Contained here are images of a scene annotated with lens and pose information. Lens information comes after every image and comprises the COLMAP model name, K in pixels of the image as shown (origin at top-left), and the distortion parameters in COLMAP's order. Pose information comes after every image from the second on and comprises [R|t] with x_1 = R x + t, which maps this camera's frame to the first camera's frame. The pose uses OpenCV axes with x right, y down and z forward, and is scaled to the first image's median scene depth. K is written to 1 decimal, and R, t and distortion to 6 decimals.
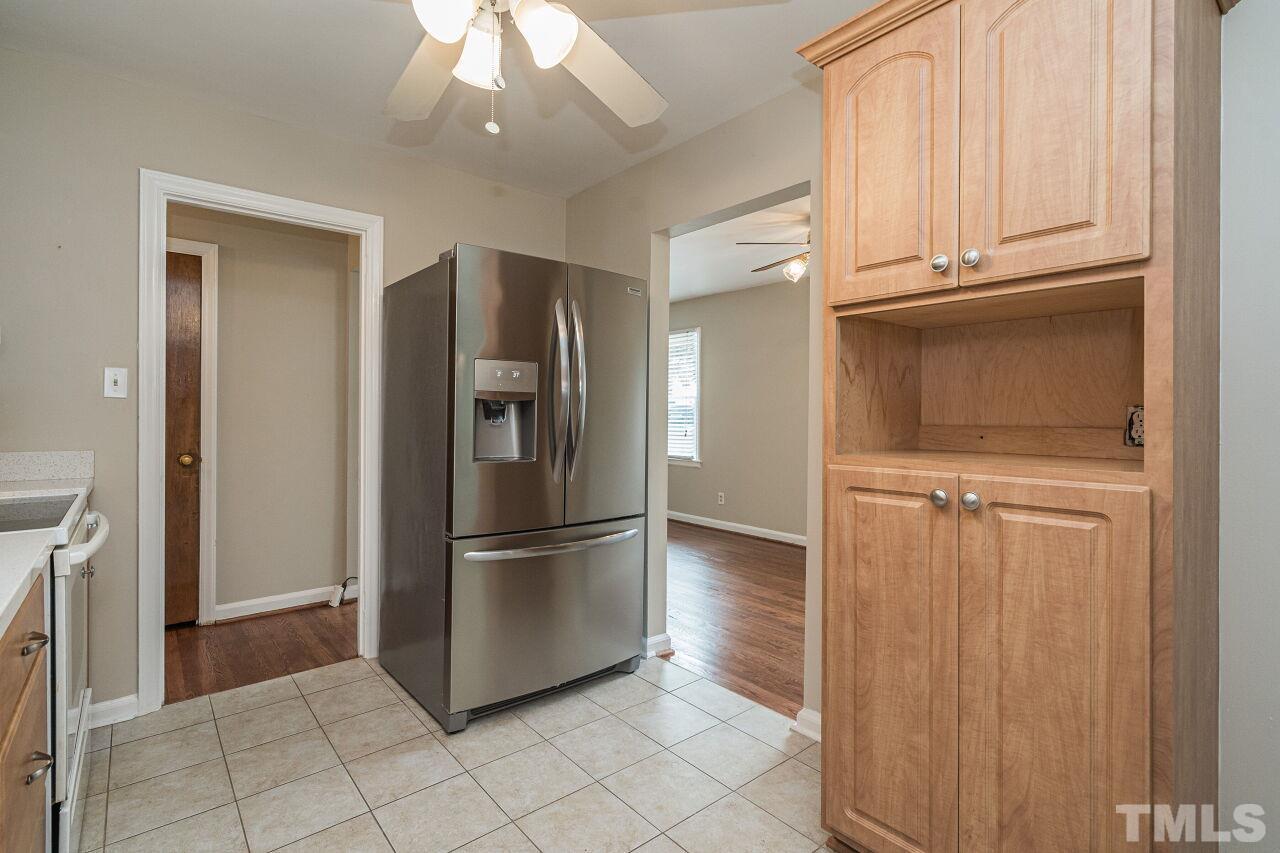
lens RADIAL K [[600.9, 0, 638.0], [0, 600.9, 416.8], [0, 0, 1]] dist [-0.007787, 0.001401]
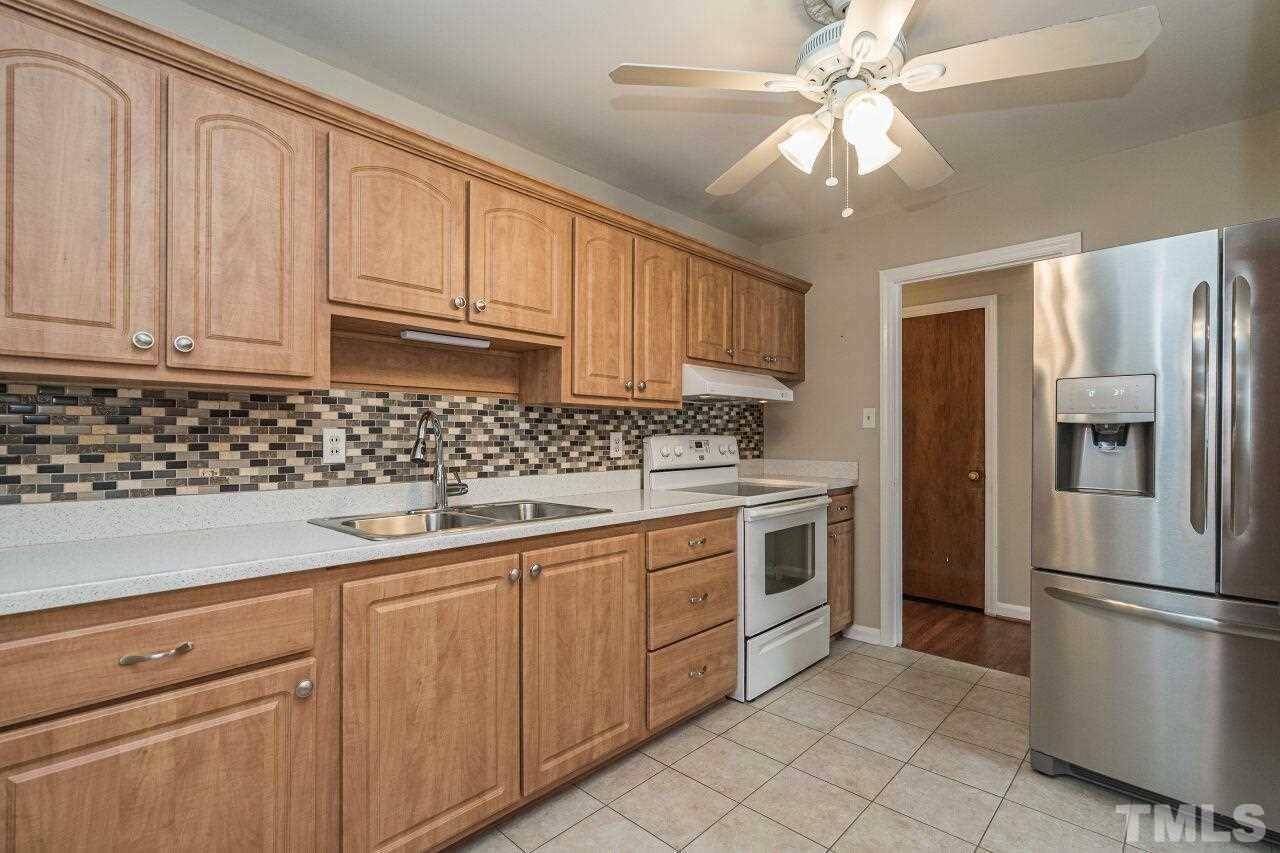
lens RADIAL K [[589.6, 0, 630.6], [0, 589.6, 430.5], [0, 0, 1]] dist [0.000802, 0.001191]
pose [[0.101769, -0.012966, -0.994724, 0.503396], [-0.006351, 0.999886, -0.013683, -0.000201], [0.994788, 0.007710, 0.101675, 0.222998]]
